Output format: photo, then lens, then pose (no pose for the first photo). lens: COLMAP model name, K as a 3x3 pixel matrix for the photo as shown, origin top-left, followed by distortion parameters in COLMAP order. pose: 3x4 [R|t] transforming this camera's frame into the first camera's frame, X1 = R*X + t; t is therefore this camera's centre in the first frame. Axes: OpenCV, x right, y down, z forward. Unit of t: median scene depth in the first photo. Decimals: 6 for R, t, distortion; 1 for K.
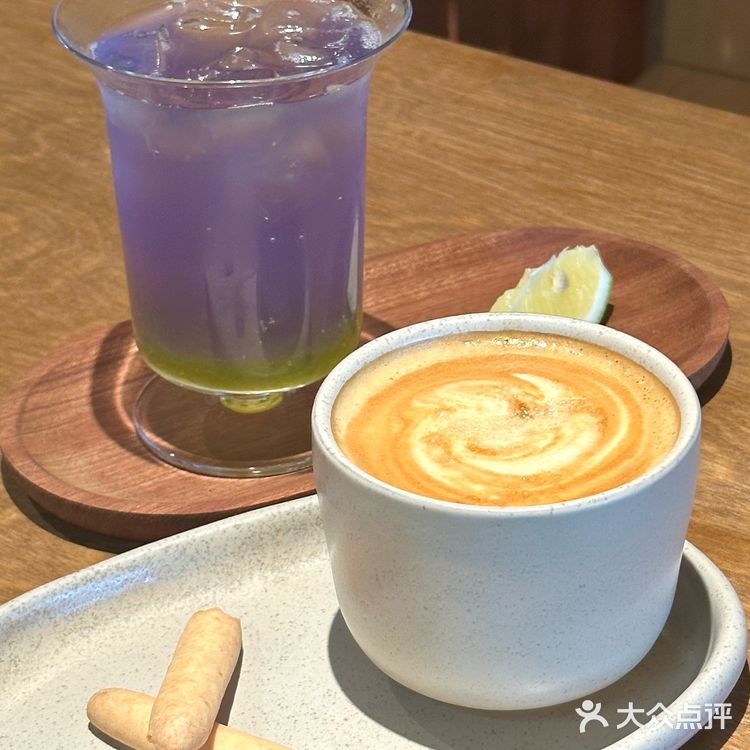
lens RADIAL K [[2367.1, 0, 392.3], [0, 2367.1, 376.4], [0, 0, 1]] dist [0.000848, 2.445724]
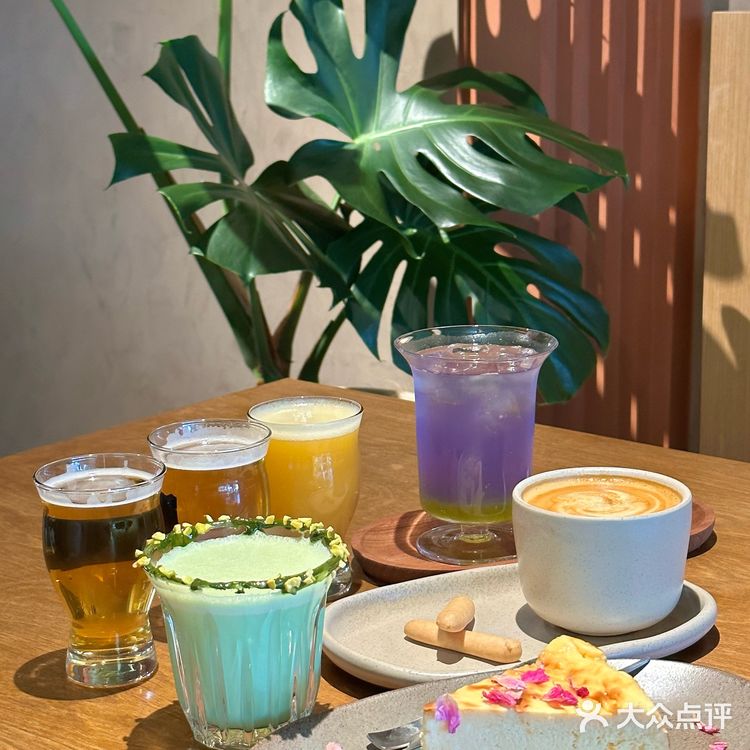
lens RADIAL K [[1781.5, 0, 359.2], [0, 1781.5, 373.6], [0, 0, 1]] dist [0.132985, 0.490478]
pose [[0.995960, 0.021128, -0.087280, -0.029330], [-0.046538, 0.952668, -0.300429, 0.365939], [0.076801, 0.303277, 0.949803, -0.549602]]
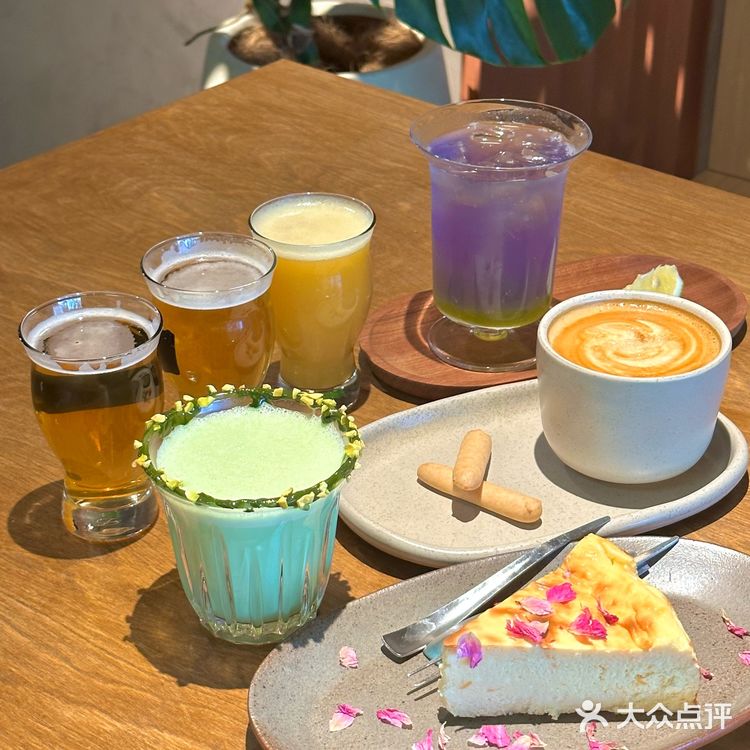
lens RADIAL K [[1781.5, 0, 359.2], [0, 1781.5, 373.6], [0, 0, 1]] dist [0.132985, 0.490478]
pose [[0.996343, 0.056869, -0.063772, -0.076696], [-0.057623, 0.998288, -0.010050, 0.066518], [0.063091, 0.013688, 0.997914, -0.478646]]
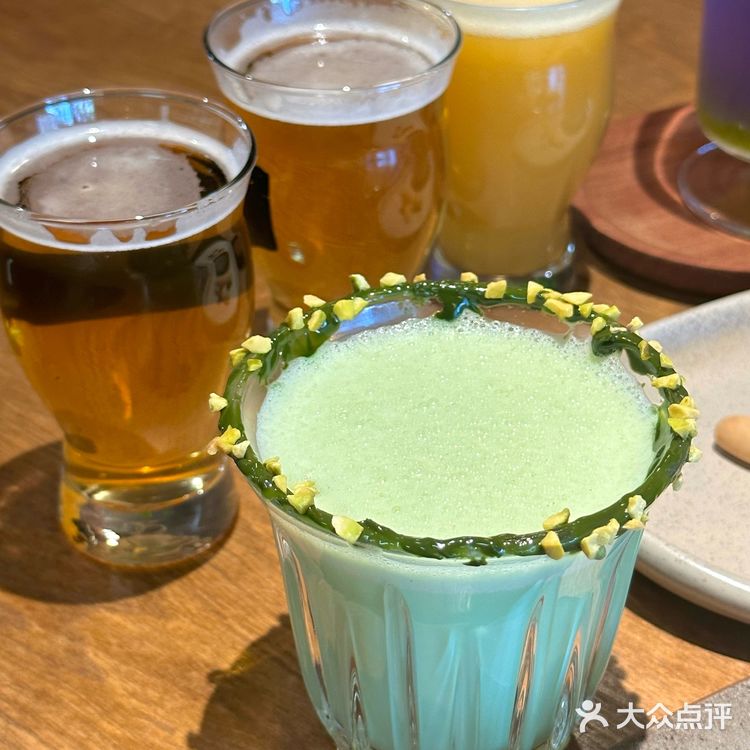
lens RADIAL K [[1781.5, 0, 359.2], [0, 1781.5, 373.6], [0, 0, 1]] dist [0.132985, 0.490478]
pose [[0.995951, 0.065408, -0.061673, -0.218447], [-0.061482, 0.996084, 0.063541, 0.063062], [0.065587, -0.059492, 0.996072, 0.146505]]
